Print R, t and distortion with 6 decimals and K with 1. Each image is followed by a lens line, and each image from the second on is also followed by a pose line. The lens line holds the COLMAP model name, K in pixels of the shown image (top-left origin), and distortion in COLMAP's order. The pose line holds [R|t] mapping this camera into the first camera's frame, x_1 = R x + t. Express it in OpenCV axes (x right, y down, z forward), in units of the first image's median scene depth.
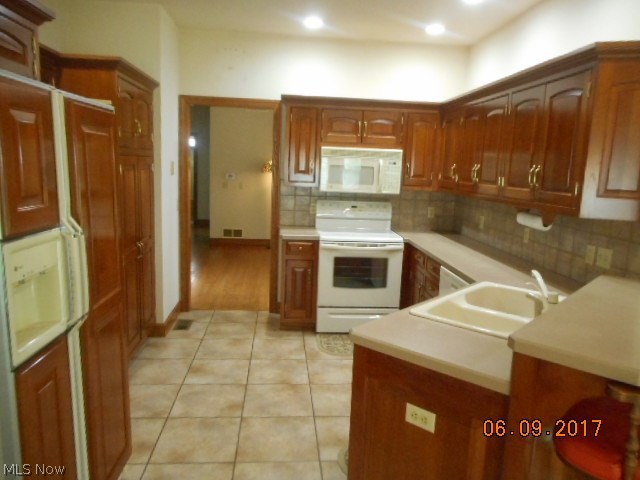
lens RADIAL K [[483.6, 0, 320.0], [0, 483.6, 240.0], [0, 0, 1]] dist [0.009237, -0.000733]
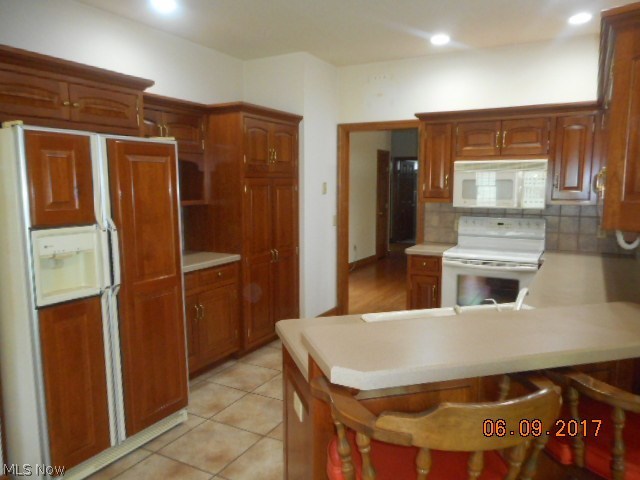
lens RADIAL K [[483.6, 0, 320.0], [0, 483.6, 240.0], [0, 0, 1]] dist [0.009237, -0.000733]
pose [[0.836245, 0.027114, -0.547685, 0.314919], [-0.053963, 0.997998, -0.032987, 0.012445], [0.545694, 0.057140, 0.836034, 0.043022]]
